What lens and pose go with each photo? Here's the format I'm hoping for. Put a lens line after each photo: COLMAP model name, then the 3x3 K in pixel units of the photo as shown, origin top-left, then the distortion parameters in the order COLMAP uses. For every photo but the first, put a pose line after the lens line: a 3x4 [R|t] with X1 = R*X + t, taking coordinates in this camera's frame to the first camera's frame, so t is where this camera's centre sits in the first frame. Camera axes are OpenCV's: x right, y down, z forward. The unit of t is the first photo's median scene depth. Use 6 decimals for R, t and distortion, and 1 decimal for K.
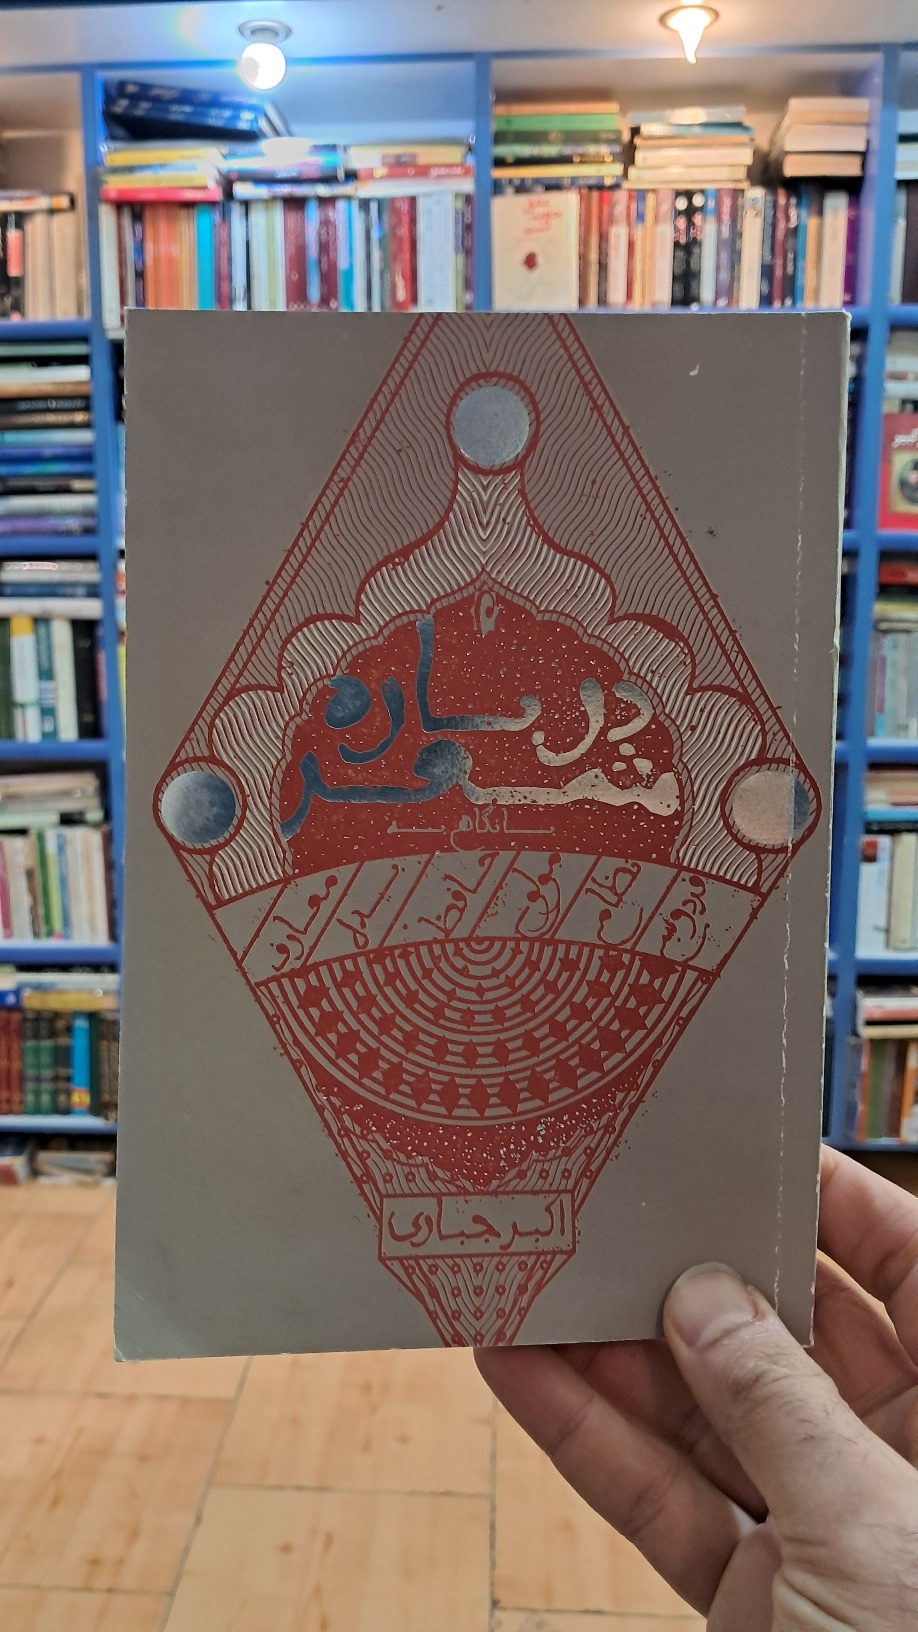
lens RADIAL K [[1294.9, 0, 439.6], [0, 1294.9, 816.5], [0, 0, 1]] dist [0.007293, -0.007889]
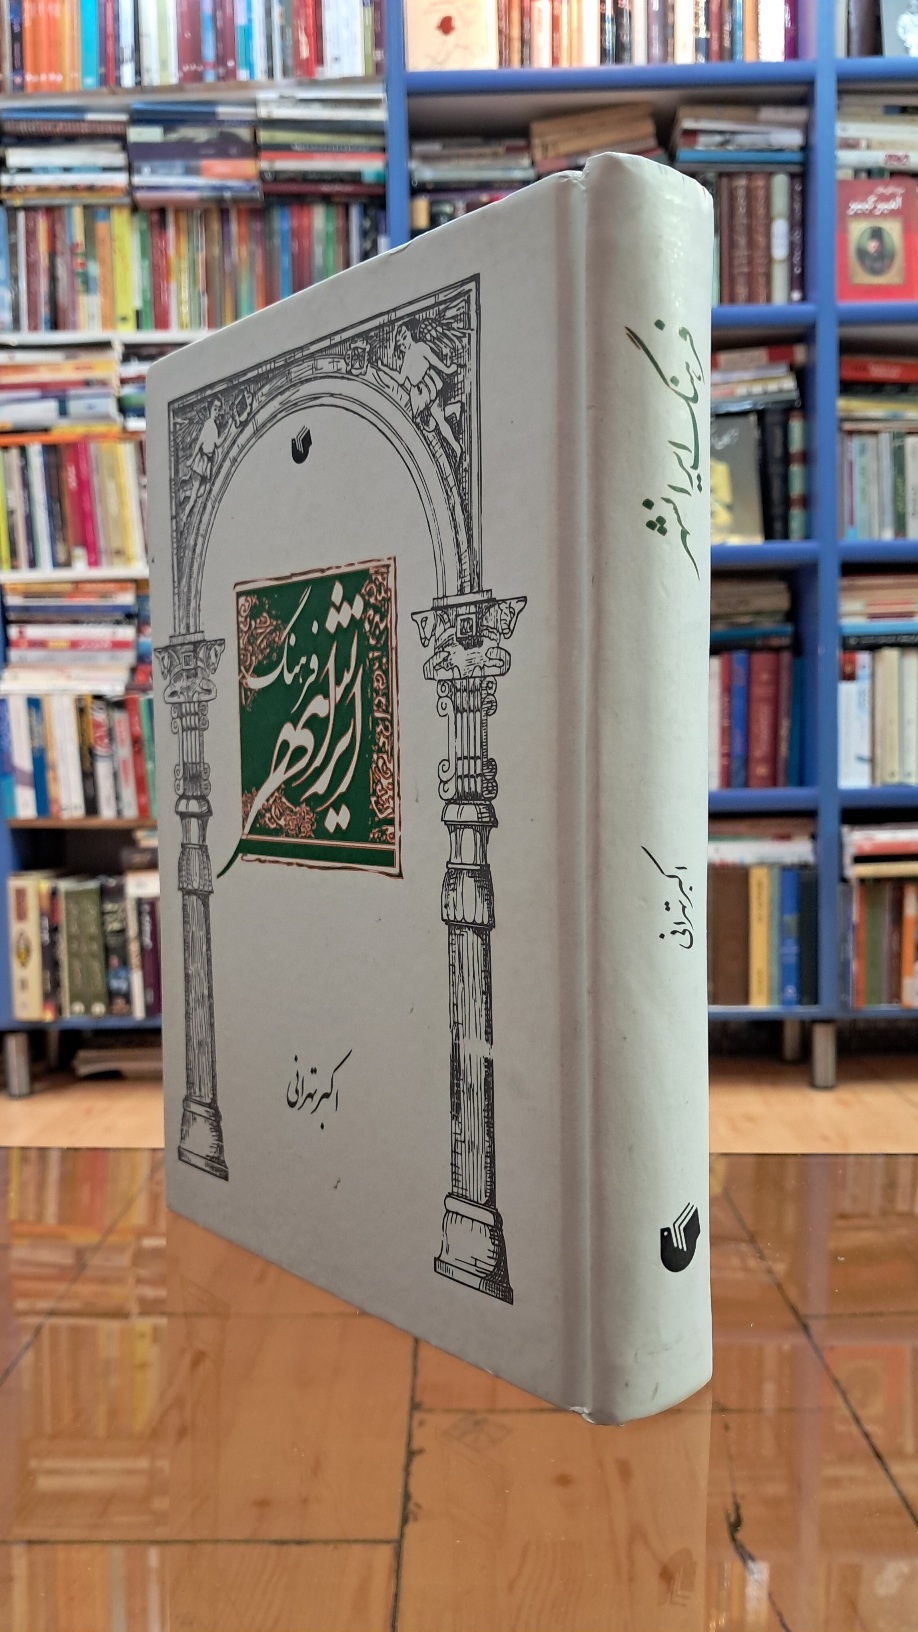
lens RADIAL K [[1294.9, 0, 438.0], [0, 1294.9, 830.3], [0, 0, 1]] dist [0.007293, -0.007889]
pose [[0.999349, -0.019126, 0.030589, 0.025353], [0.022425, 0.993519, -0.111436, 0.243877], [-0.028260, 0.112049, 0.993301, 0.152287]]
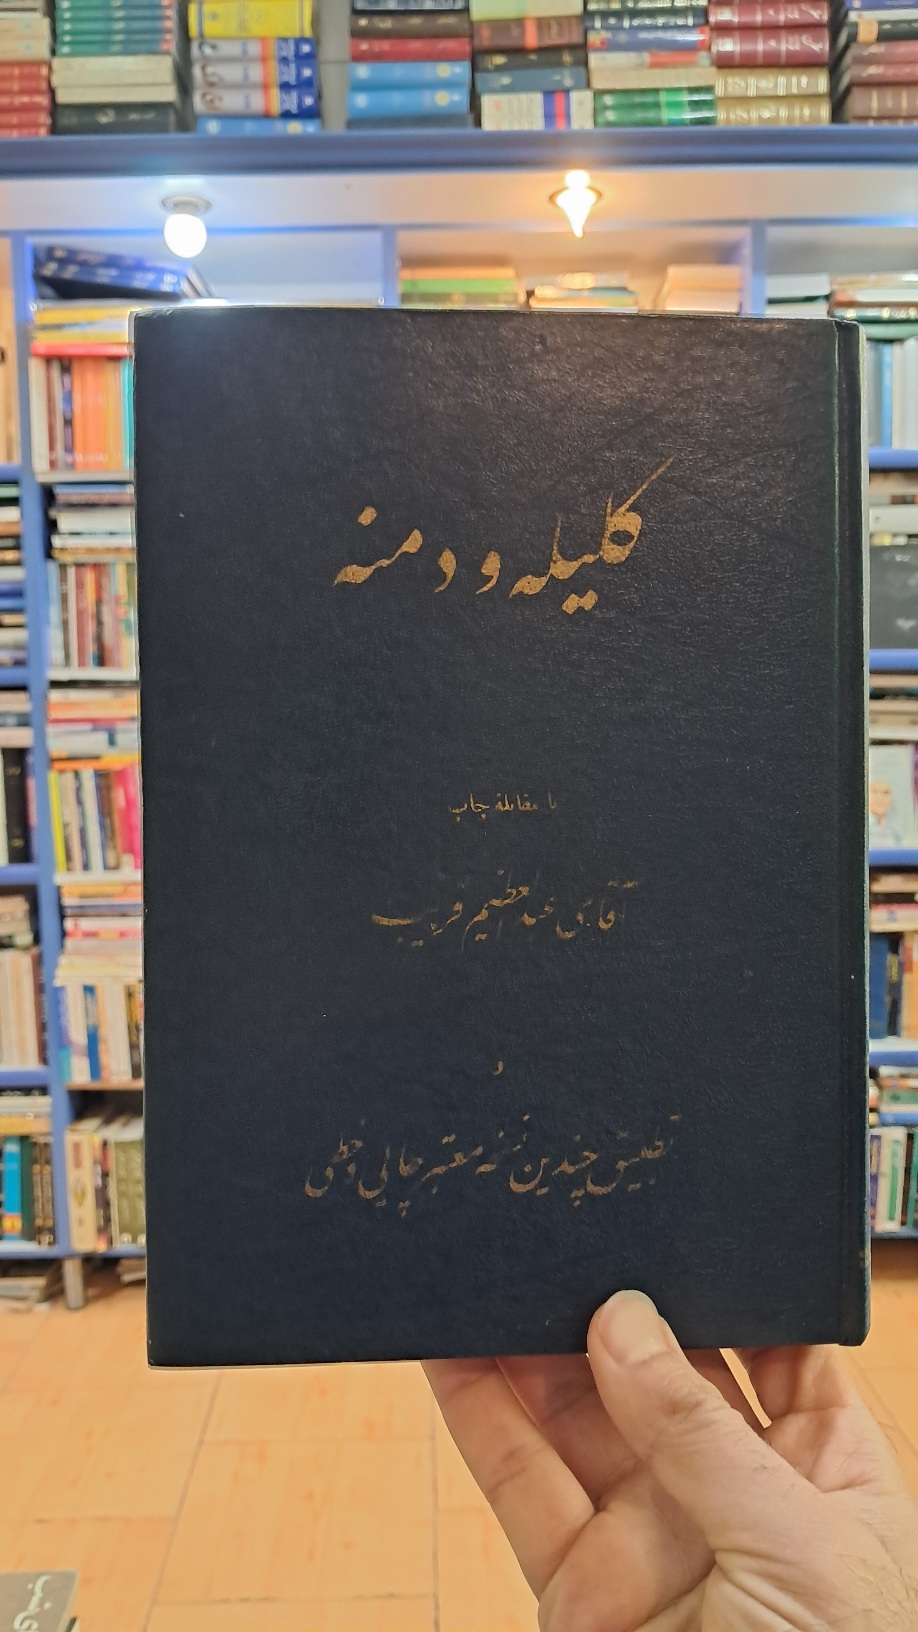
lens RADIAL K [[1294.9, 0, 446.3], [0, 1294.9, 839.4], [0, 0, 1]] dist [0.007293, -0.007889]
pose [[0.997363, -0.023766, 0.068570, -0.005075], [0.028822, 0.996863, -0.073716, 0.006307], [-0.066603, 0.075498, 0.994919, -0.043502]]
